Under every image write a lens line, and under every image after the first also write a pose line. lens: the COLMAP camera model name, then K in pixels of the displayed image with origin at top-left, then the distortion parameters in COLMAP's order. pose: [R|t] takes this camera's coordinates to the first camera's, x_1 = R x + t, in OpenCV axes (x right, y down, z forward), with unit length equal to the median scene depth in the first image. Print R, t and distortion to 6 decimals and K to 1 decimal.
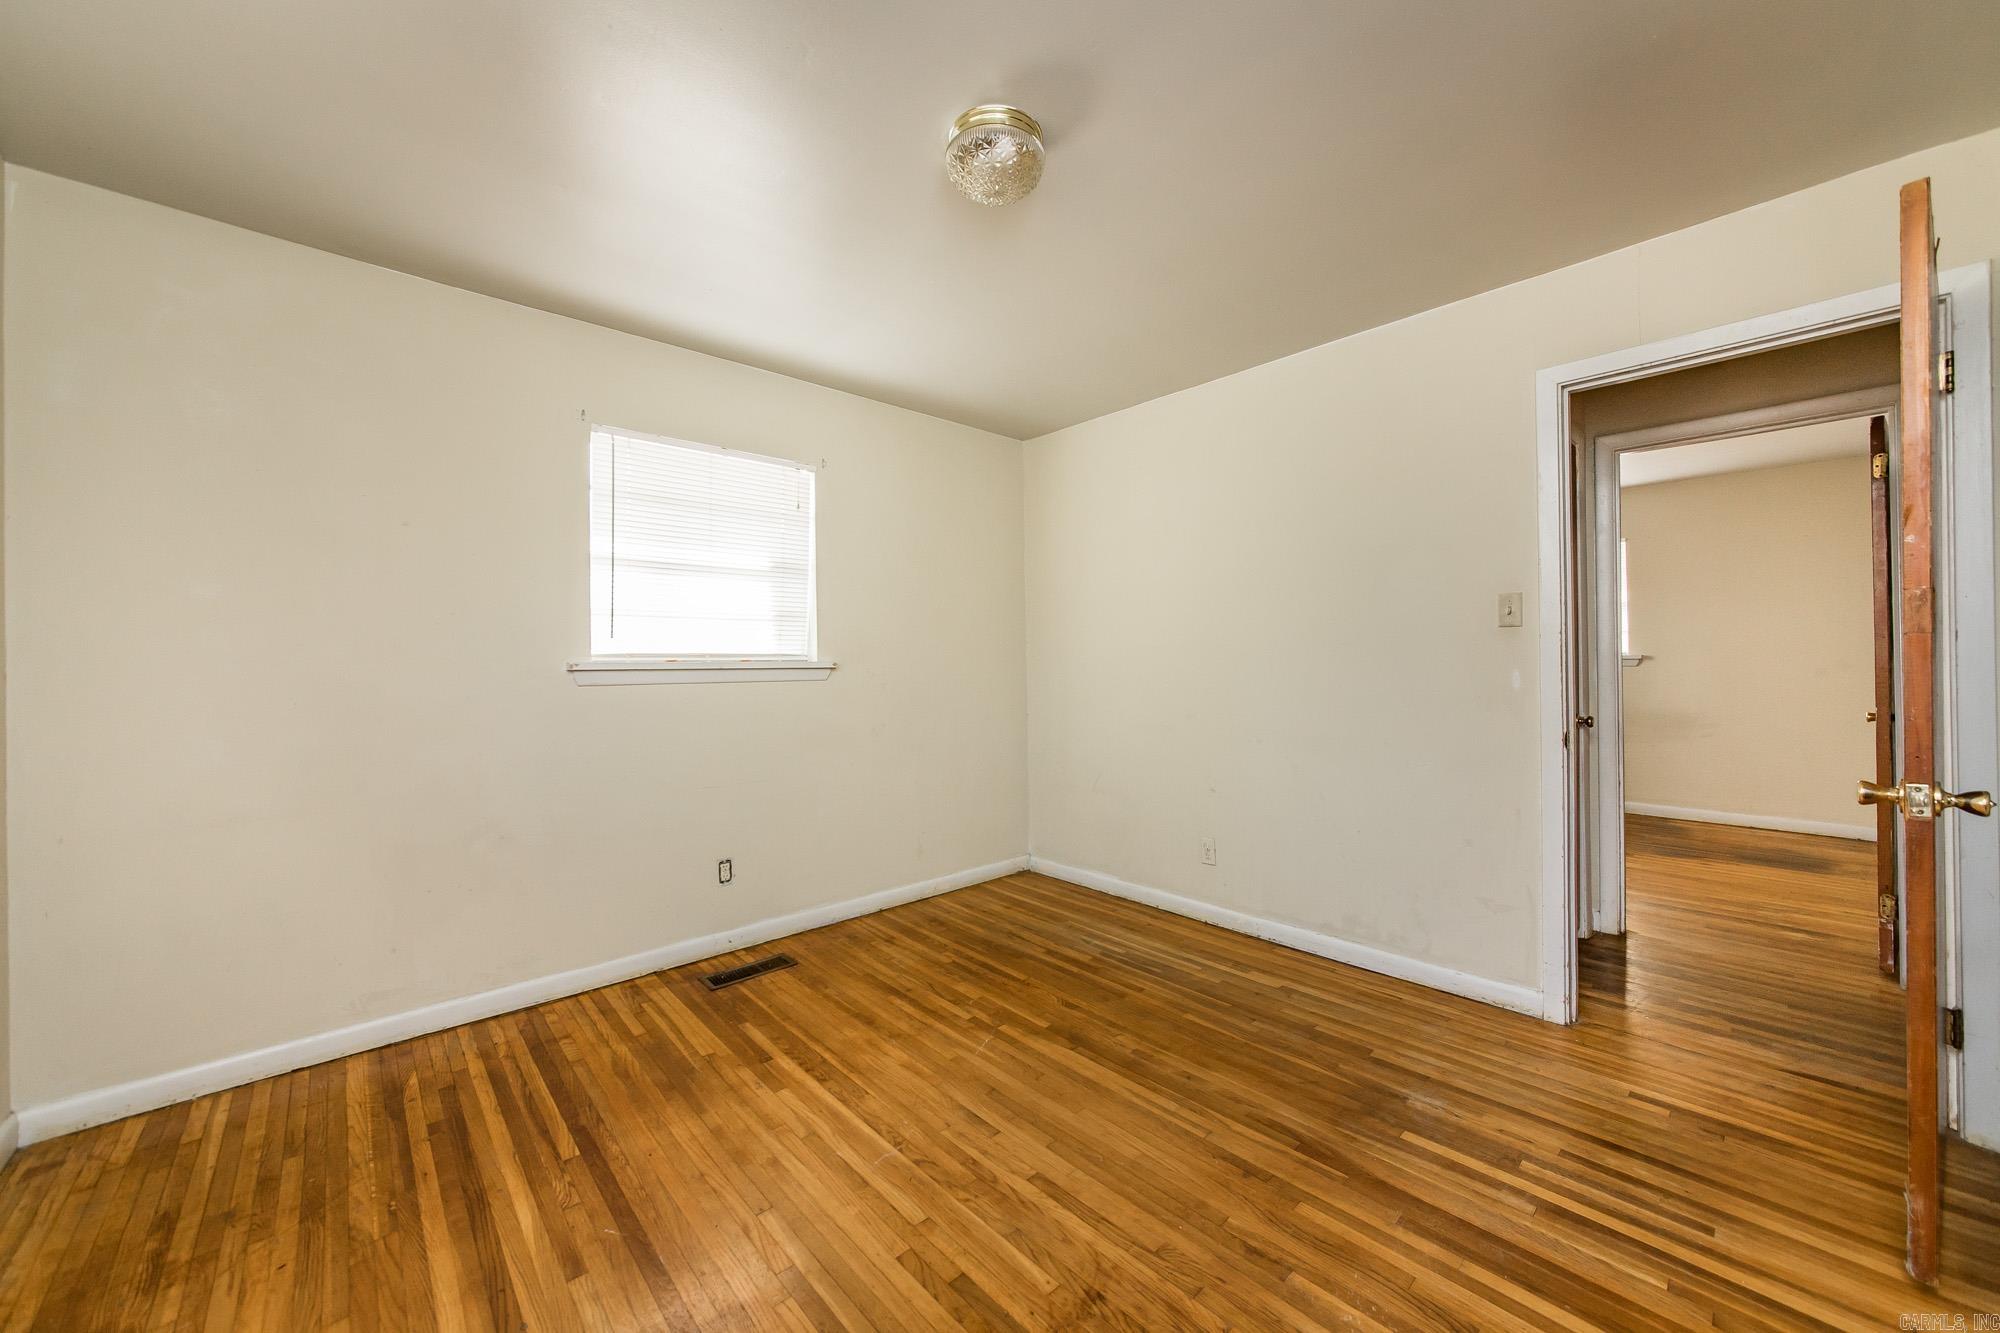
lens RADIAL K [[682.2, 0, 1000.0], [0, 682.2, 666.5], [0, 0, 1]] dist [-0.000269, -0.000034]
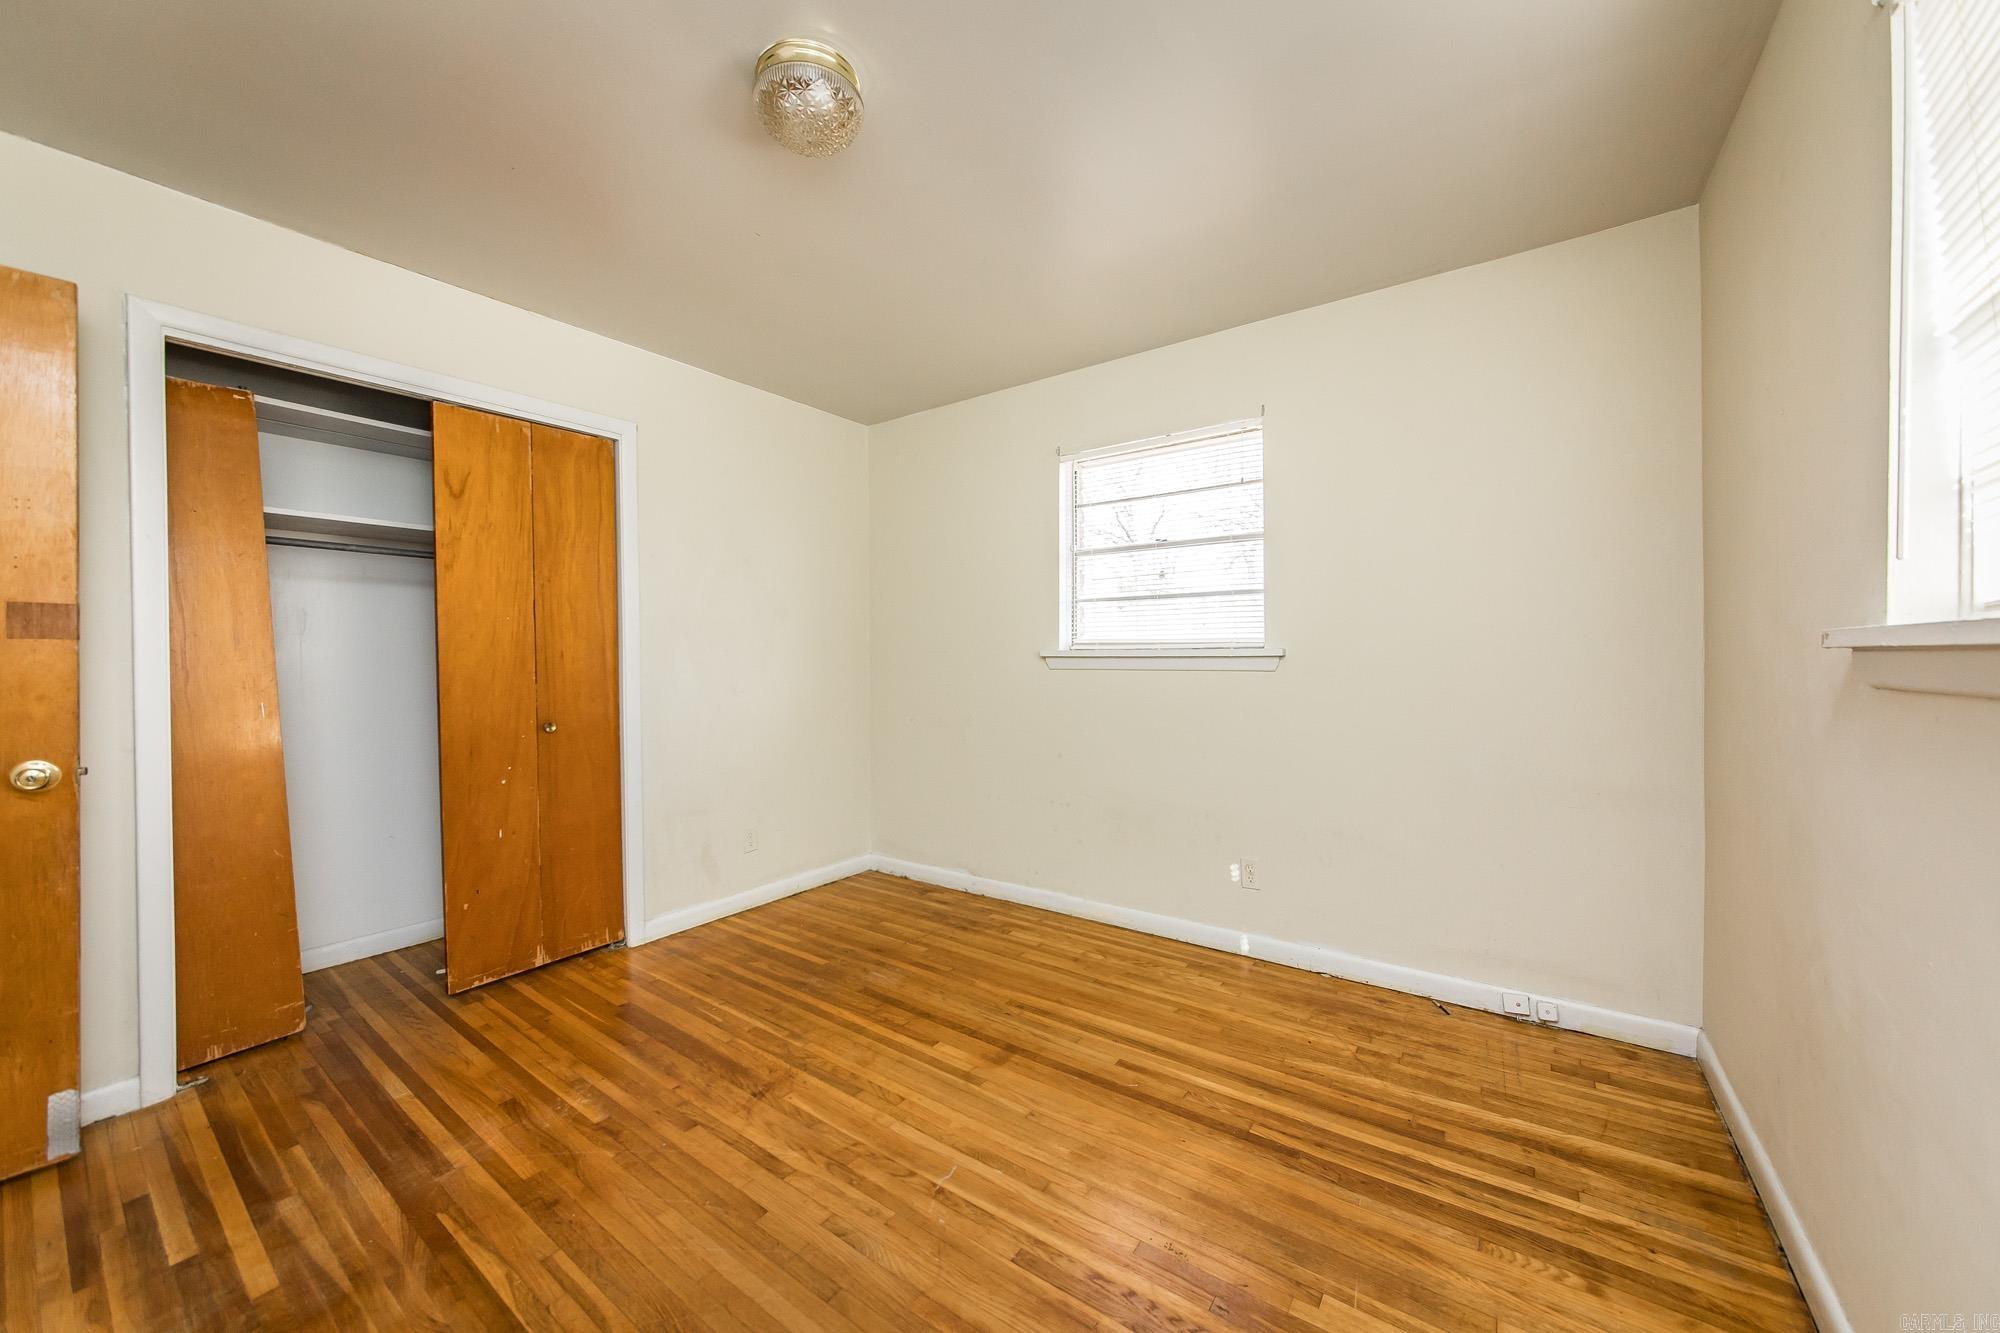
lens RADIAL K [[720.7, 0, 1000.0], [0, 720.7, 666.5], [0, 0, 1]] dist [0.000545, -0.000021]
pose [[-0.976722, 0.017950, -0.213758, -0.035469], [0.016653, 0.999830, 0.007868, 0.009257], [0.213863, 0.004125, -0.976855, 1.829382]]
